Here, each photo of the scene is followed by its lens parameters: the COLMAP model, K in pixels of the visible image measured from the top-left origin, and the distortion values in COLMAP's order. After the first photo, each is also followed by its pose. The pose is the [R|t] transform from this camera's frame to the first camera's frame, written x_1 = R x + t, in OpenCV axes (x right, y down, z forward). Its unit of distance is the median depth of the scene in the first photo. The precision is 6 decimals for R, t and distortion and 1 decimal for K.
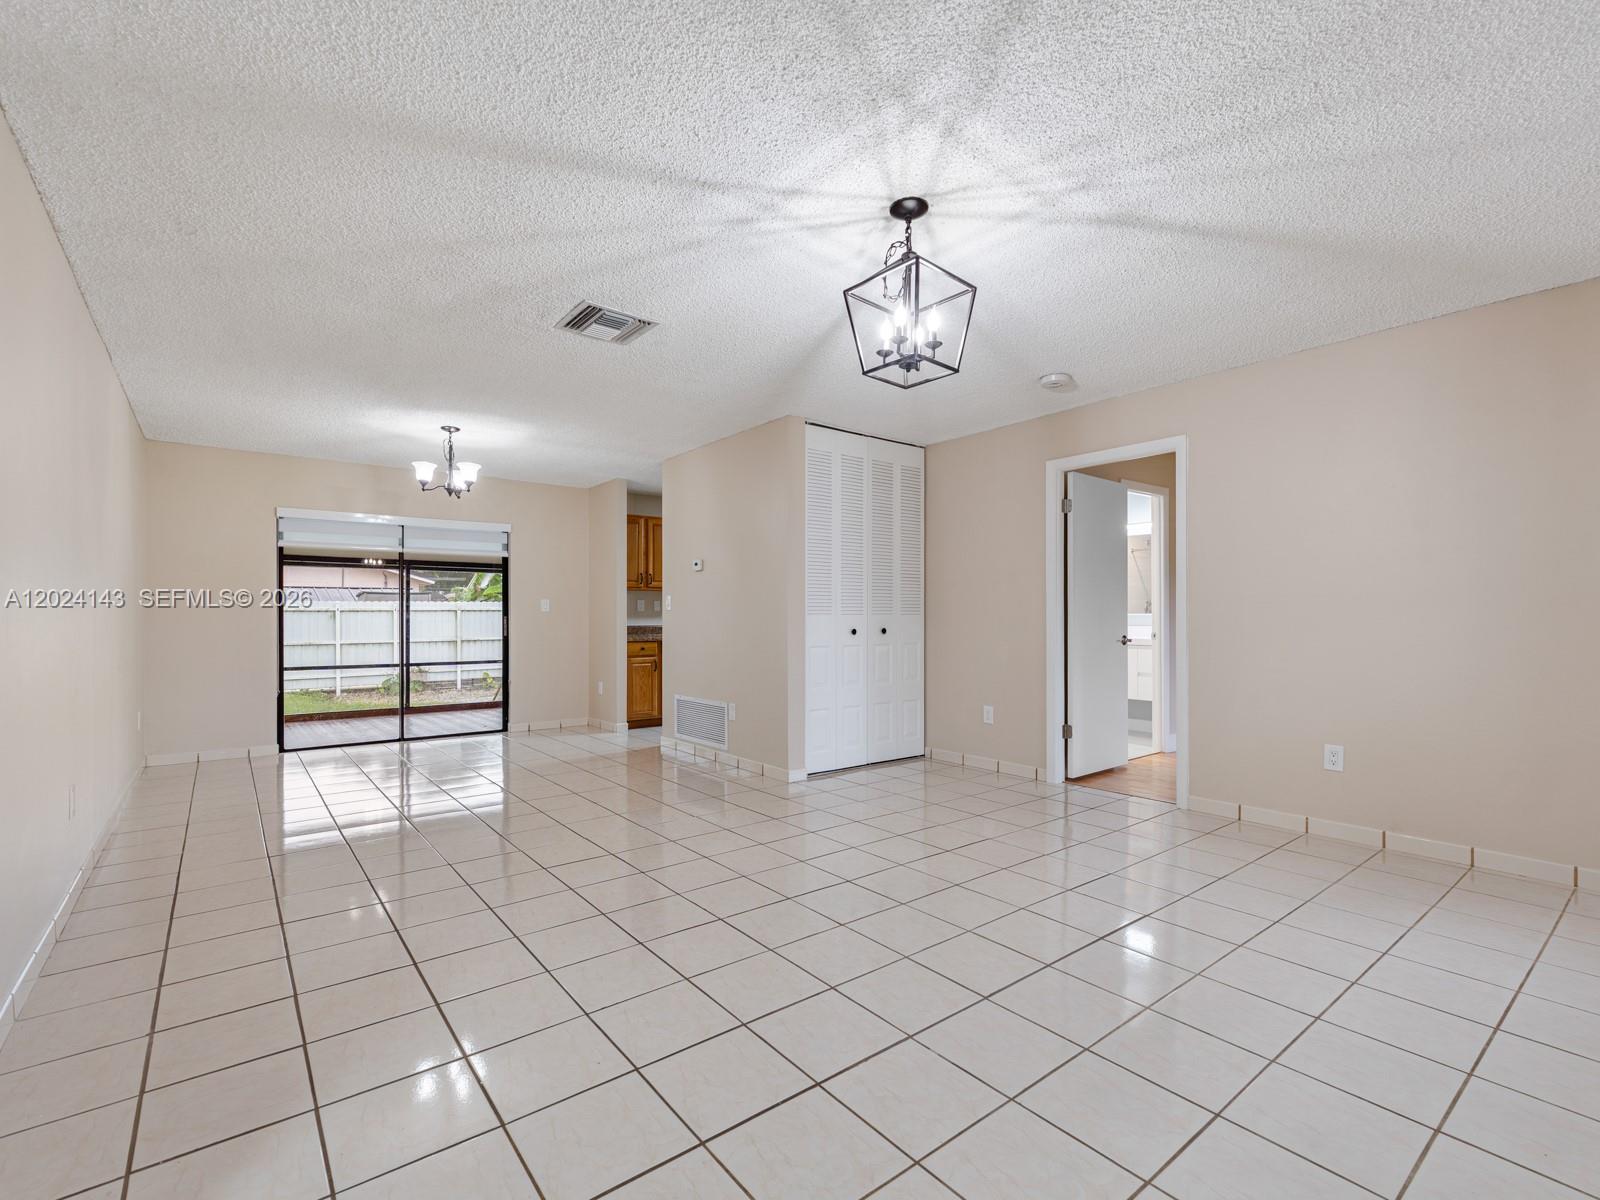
lens RADIAL K [[732.9, 0, 808.4], [0, 732.9, 612.5], [0, 0, 1]] dist [-0.004285, -0.001409]
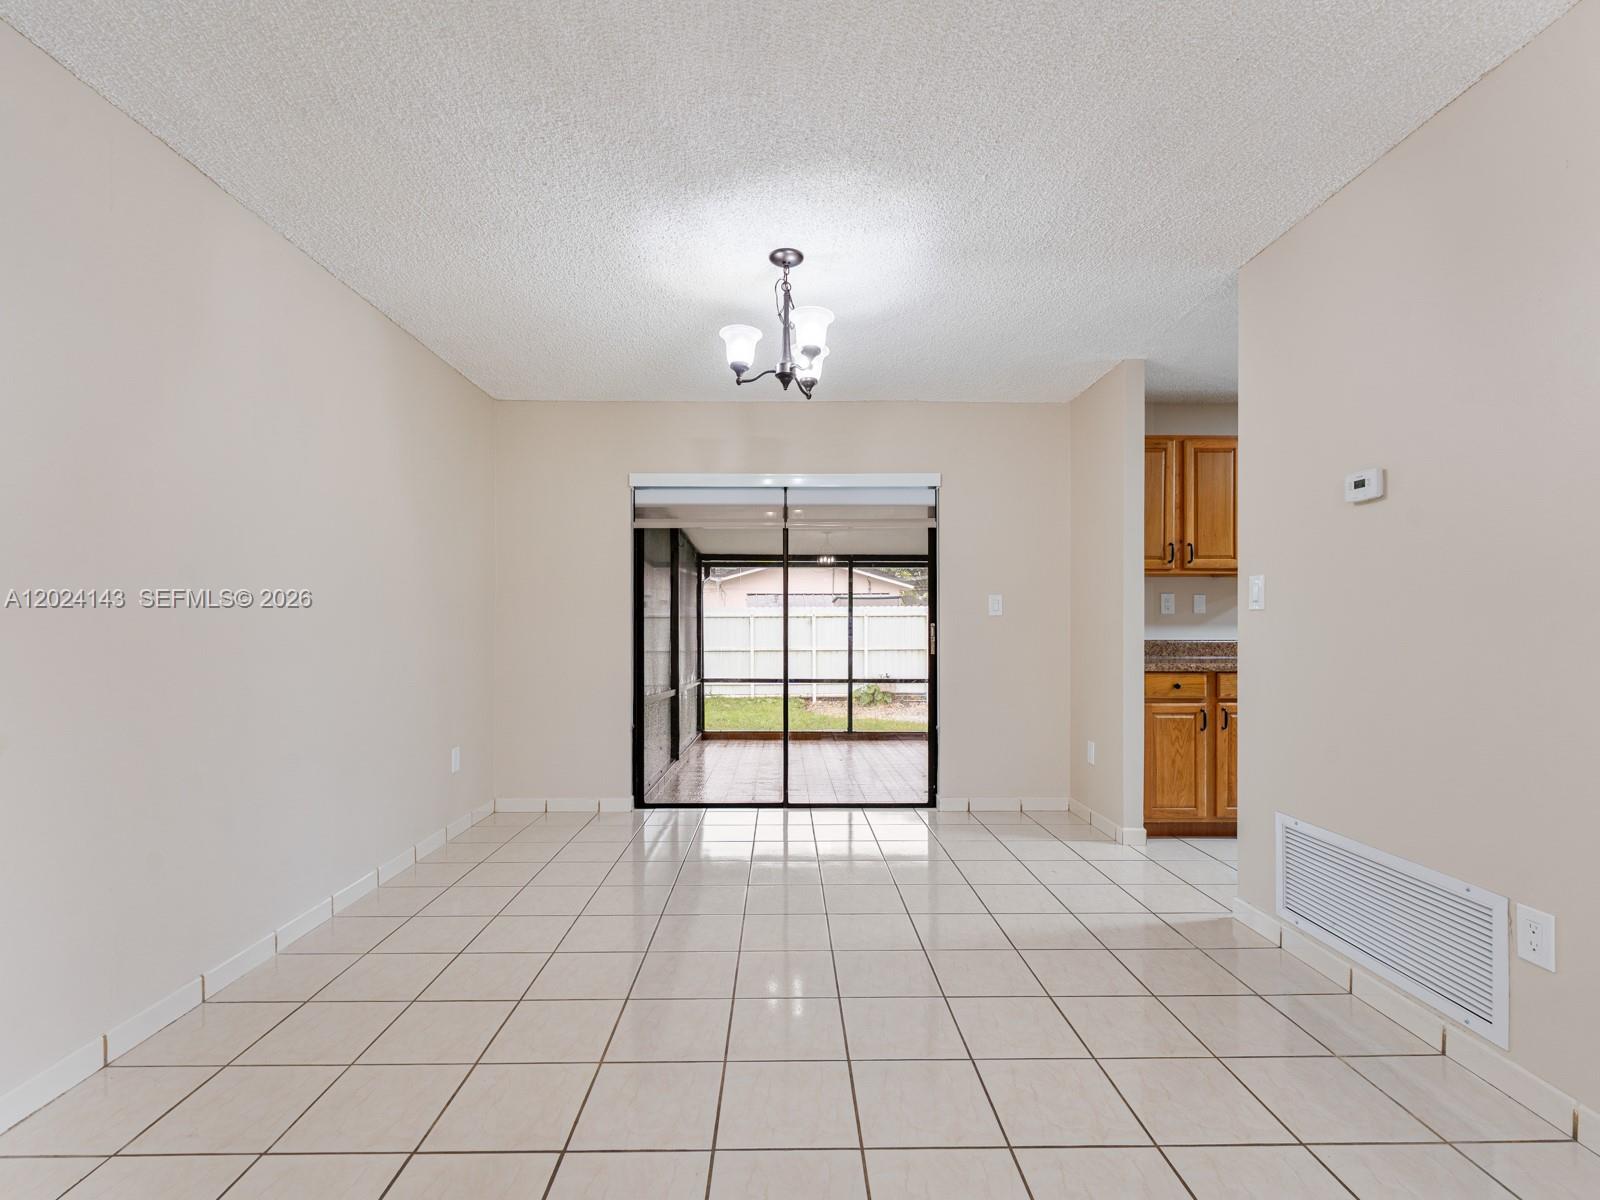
lens RADIAL K [[732.9, 0, 789.6], [0, 732.9, 623.2], [0, 0, 1]] dist [-0.004285, -0.001409]
pose [[0.784056, 0.002813, -0.620684, -0.143221], [0.001365, 0.999979, 0.006256, 0.001662], [0.620689, -0.005752, 0.784036, 0.508729]]
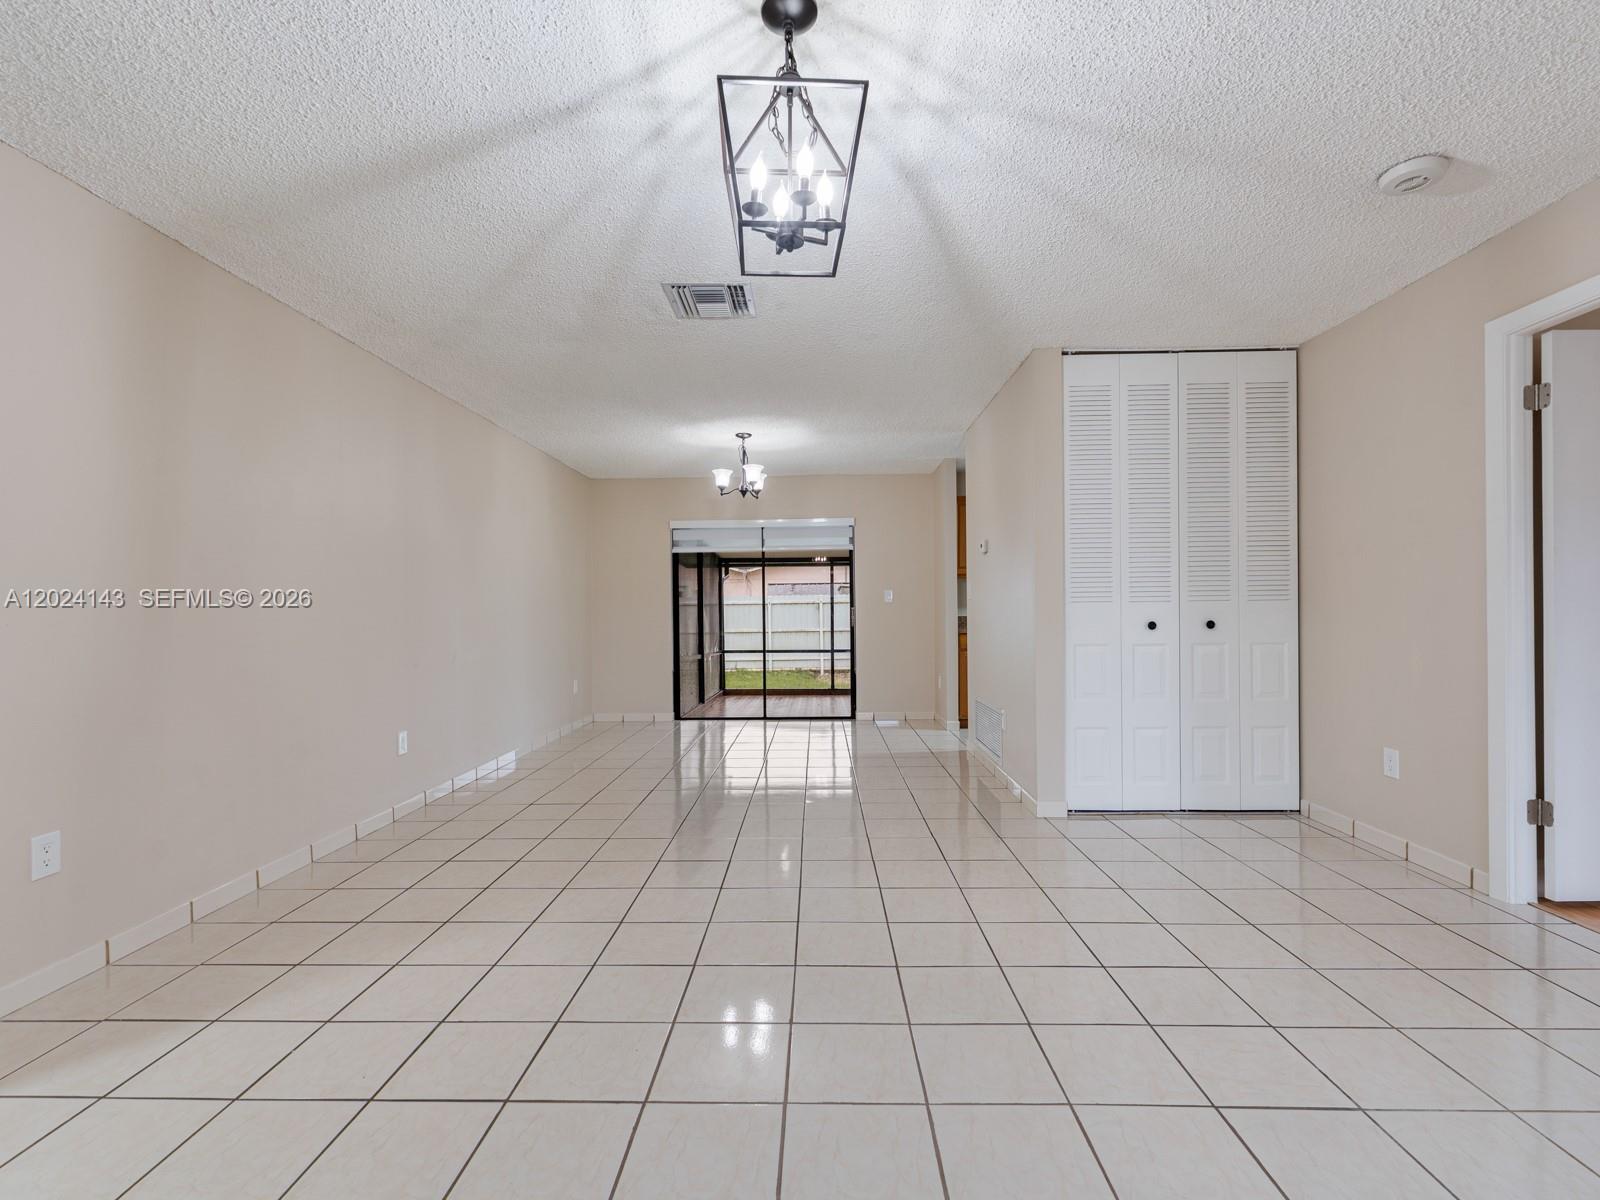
lens RADIAL K [[732.9, 0, 801.2], [0, 732.9, 605.5], [0, 0, 1]] dist [-0.004285, -0.001409]
pose [[0.762589, -0.010223, -0.646803, 0.232568], [0.014355, 0.999896, 0.001121, 0.000567], [0.646724, -0.010139, 0.762656, 0.193284]]
